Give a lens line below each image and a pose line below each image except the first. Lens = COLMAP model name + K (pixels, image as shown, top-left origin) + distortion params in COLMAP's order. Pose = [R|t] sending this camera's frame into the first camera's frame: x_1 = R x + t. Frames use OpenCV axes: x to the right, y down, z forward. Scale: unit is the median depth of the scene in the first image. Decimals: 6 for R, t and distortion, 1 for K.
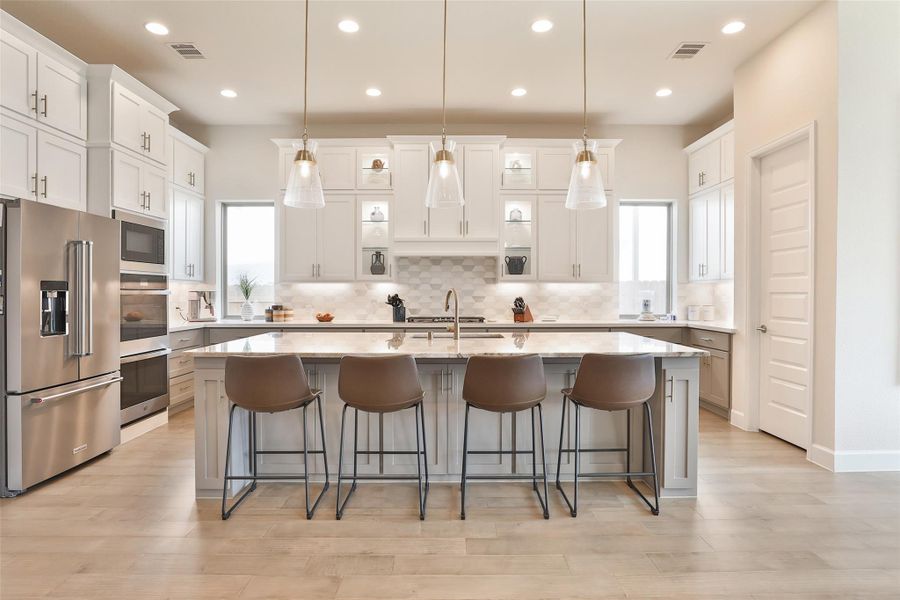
lens RADIAL K [[484.8, 0, 454.8], [0, 484.8, 296.9], [0, 0, 1]] dist [-0.029109, 0.002108]
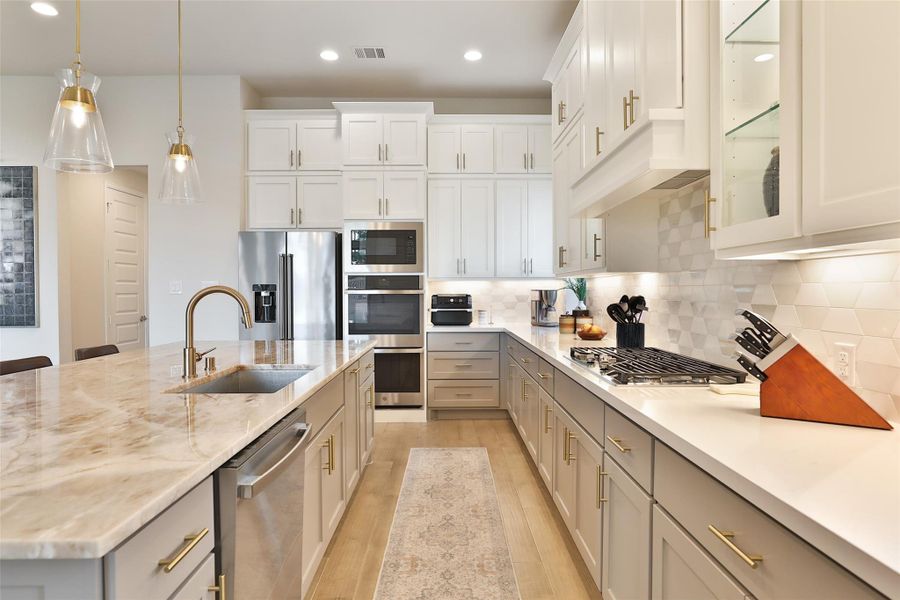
lens RADIAL K [[523.5, 0, 453.2], [0, 523.5, 294.1], [0, 0, 1]] dist [-0.019532, 0.002459]
pose [[0.002450, 0.006784, -0.999974, 0.393974], [-0.005946, 0.999959, 0.006770, -0.009735], [0.999979, 0.005929, 0.002490, 0.846439]]
